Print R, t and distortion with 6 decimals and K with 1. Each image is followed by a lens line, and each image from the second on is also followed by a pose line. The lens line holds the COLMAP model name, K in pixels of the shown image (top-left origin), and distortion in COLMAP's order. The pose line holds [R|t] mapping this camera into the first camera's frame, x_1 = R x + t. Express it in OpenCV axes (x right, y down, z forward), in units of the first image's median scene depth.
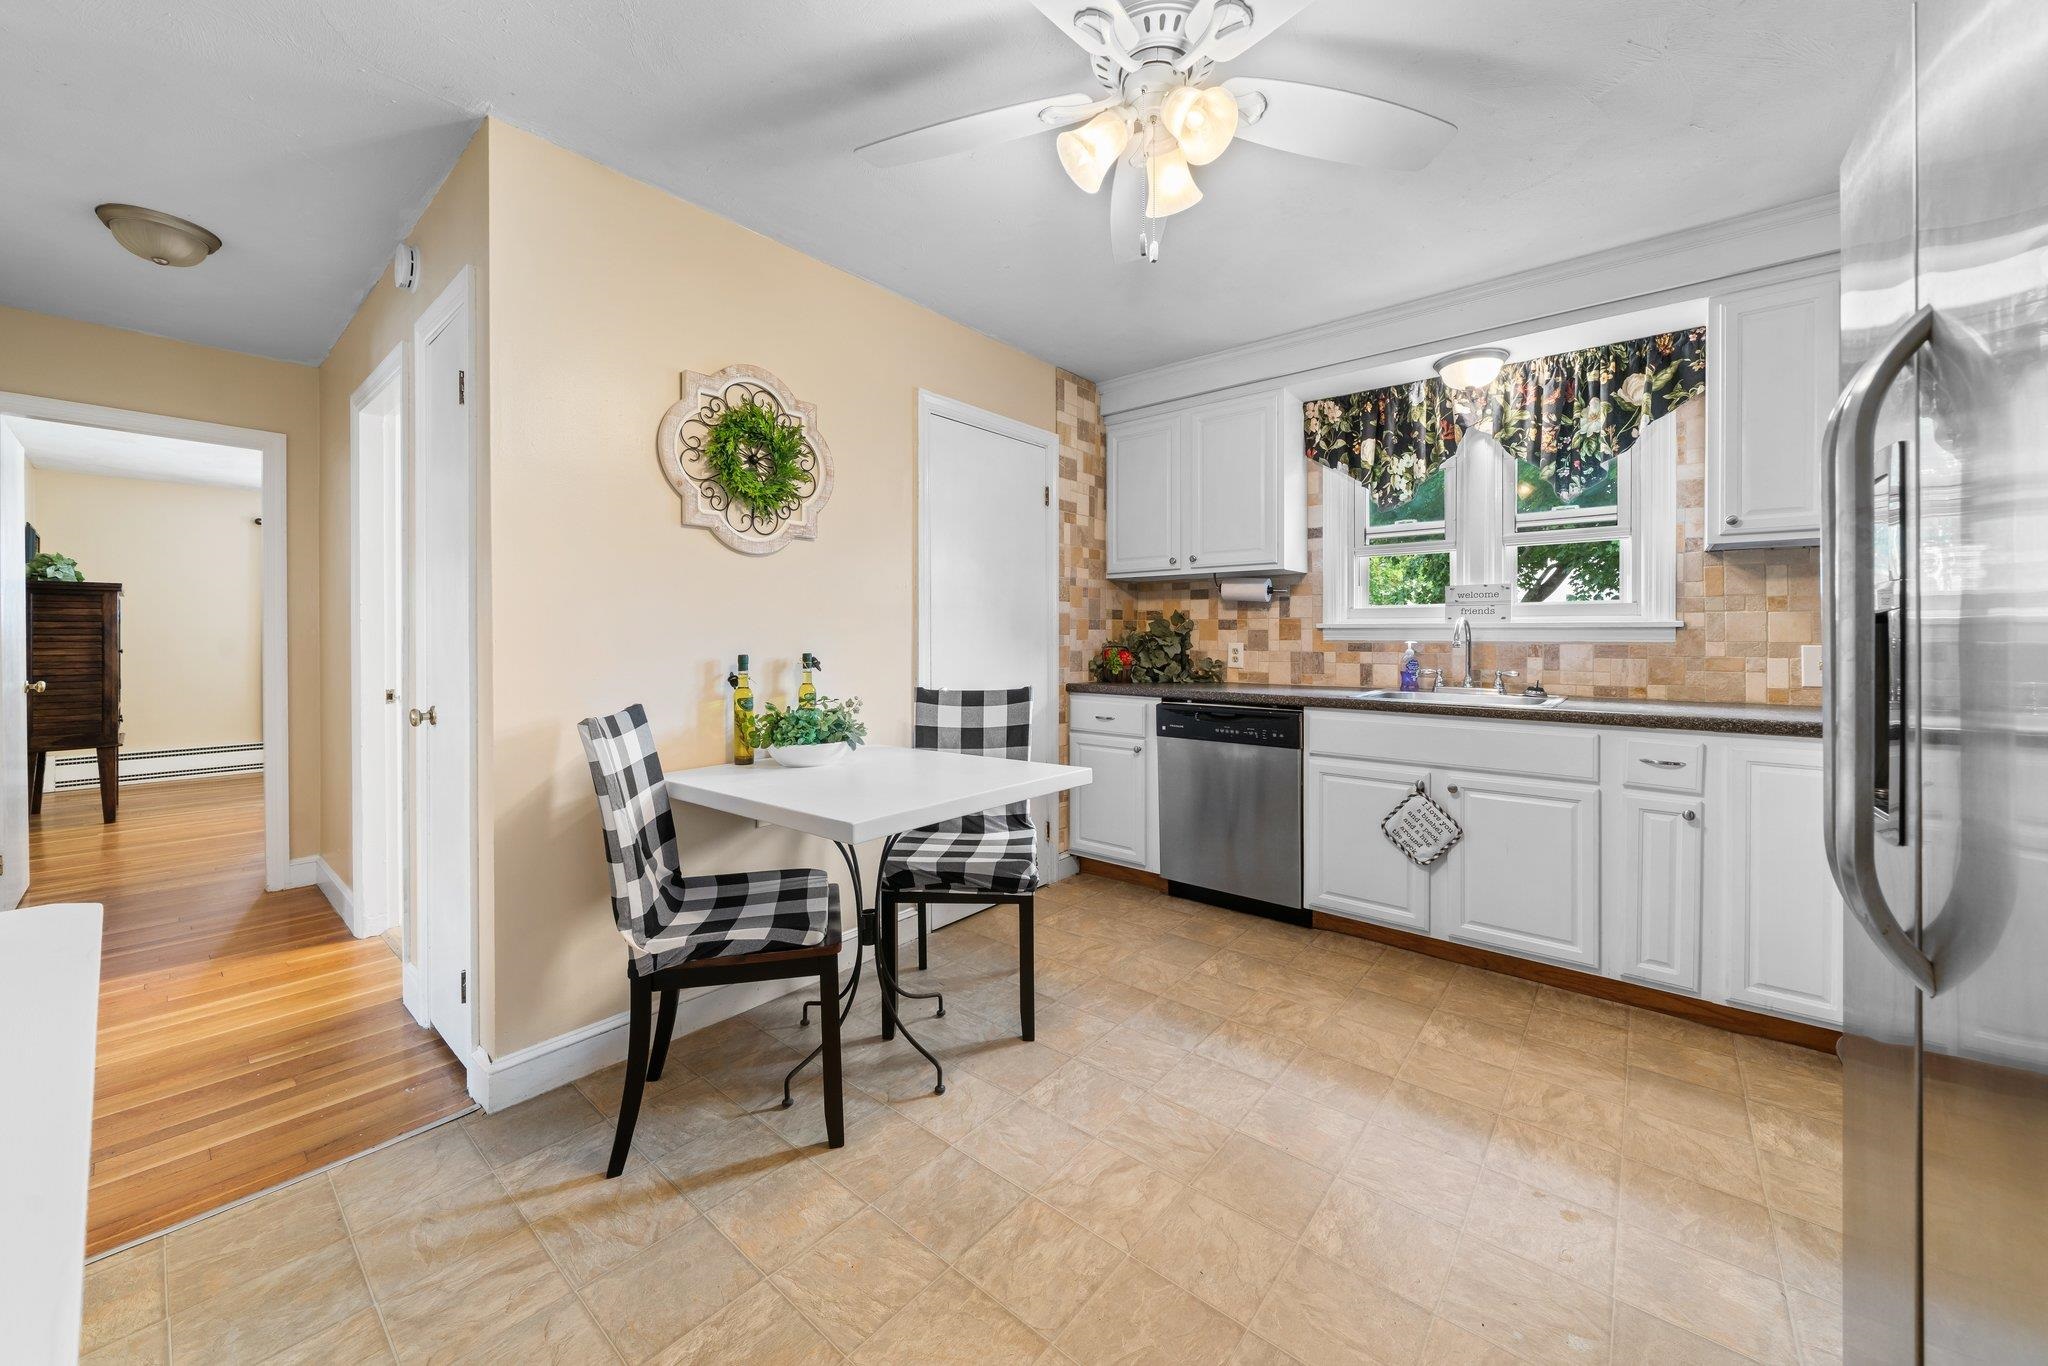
lens RADIAL K [[778.8, 0, 1026.3], [0, 778.8, 649.1], [0, 0, 1]] dist [-0.000694, -0.000074]
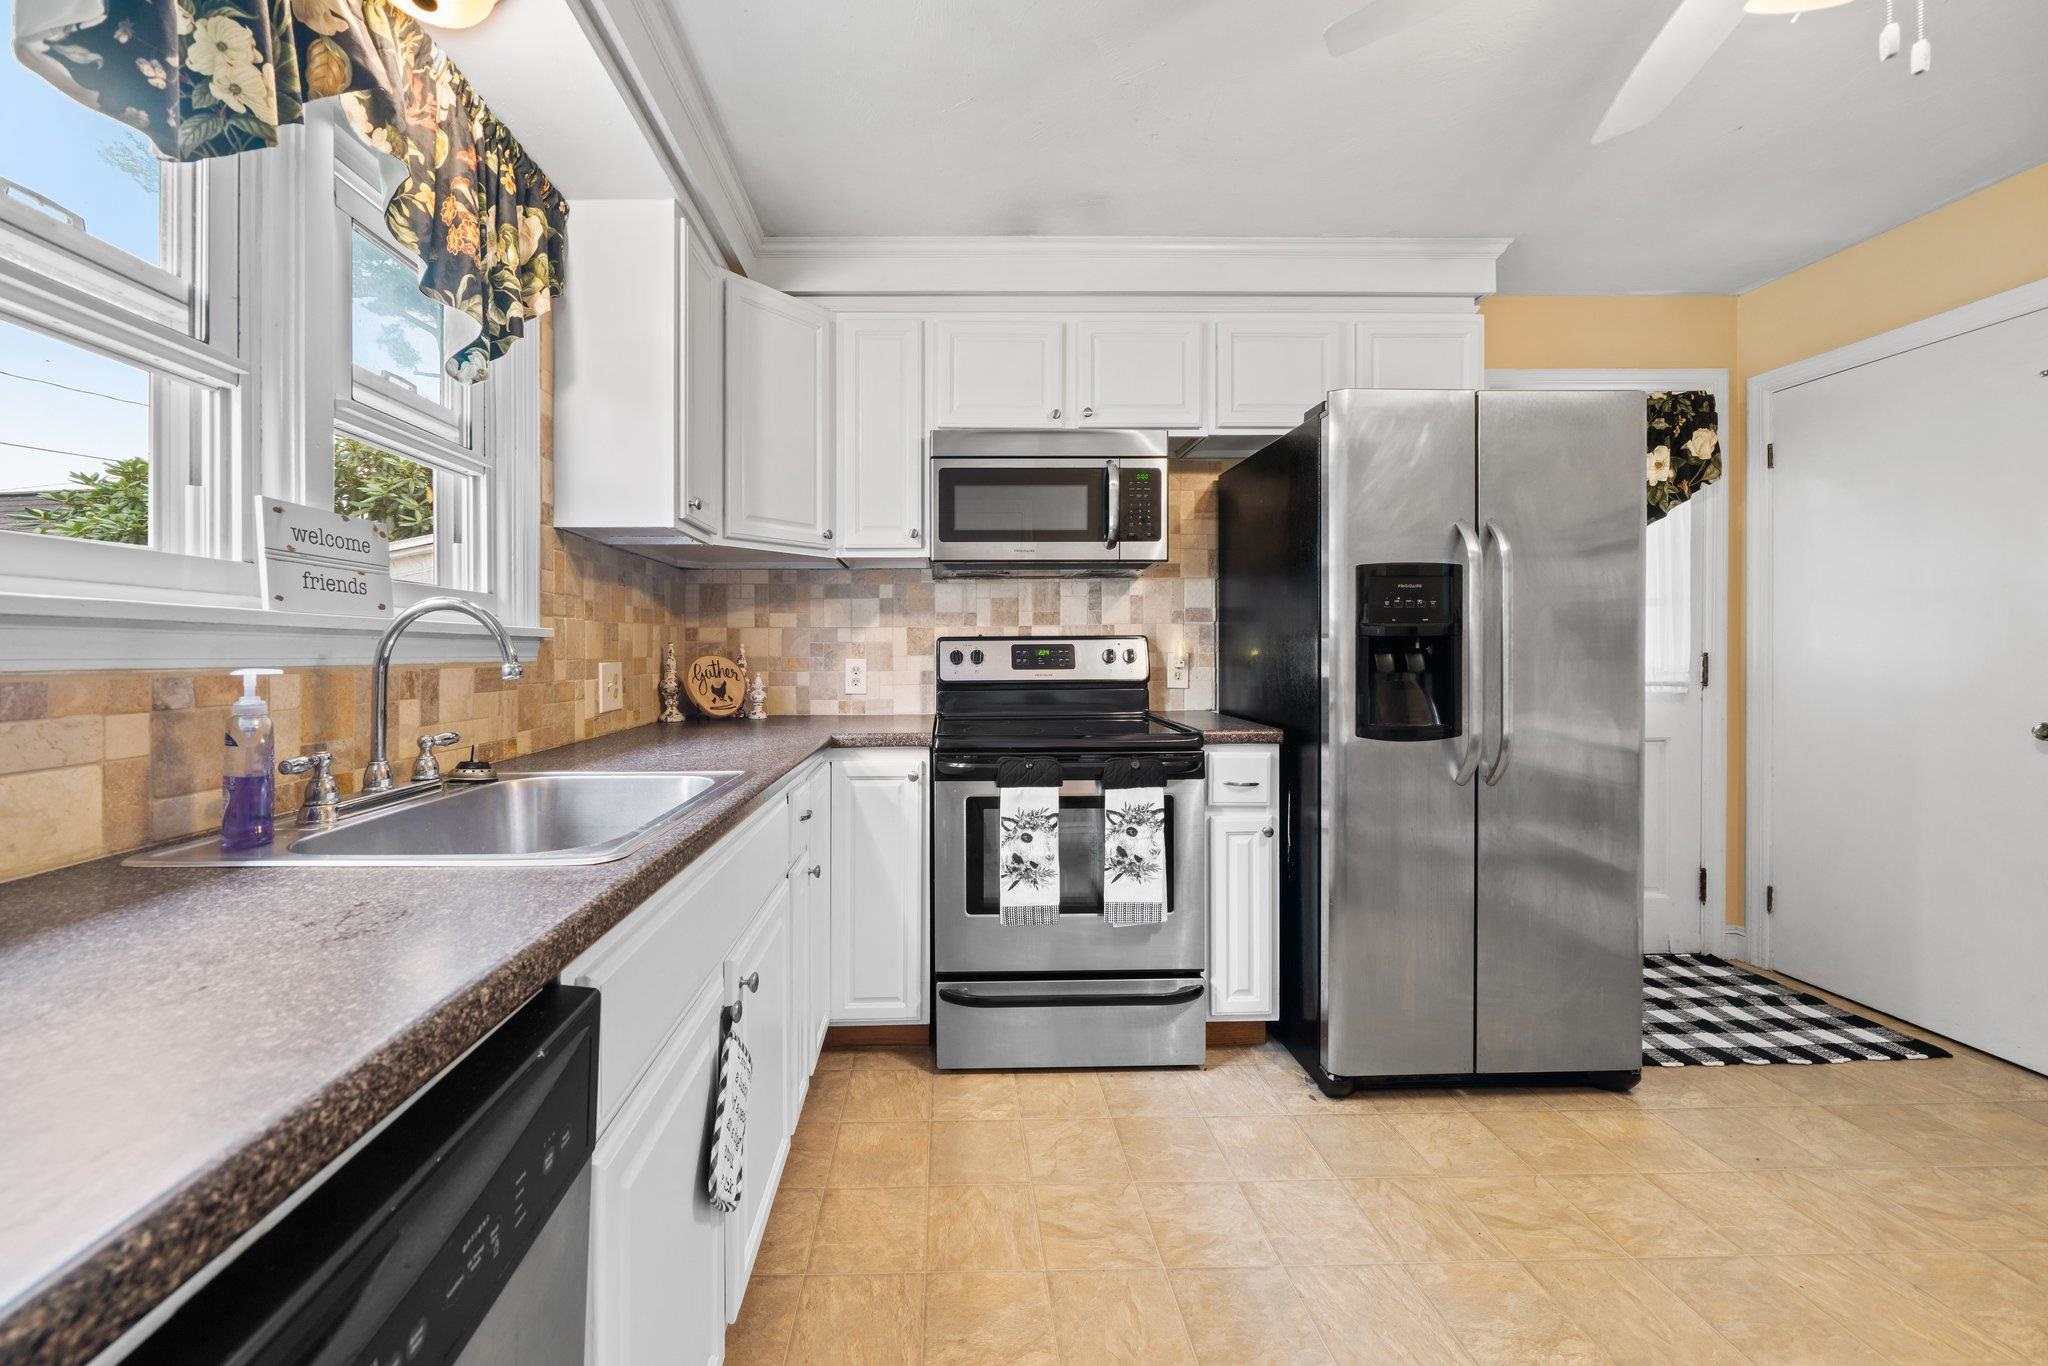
lens RADIAL K [[778.8, 0, 1026.3], [0, 778.8, 649.1], [0, 0, 1]] dist [-0.000694, -0.000074]
pose [[-0.716225, -0.001670, 0.697868, -0.088870], [0.000926, 0.999994, 0.003343, -0.004579], [-0.697869, 0.003040, -0.716219, 1.616562]]
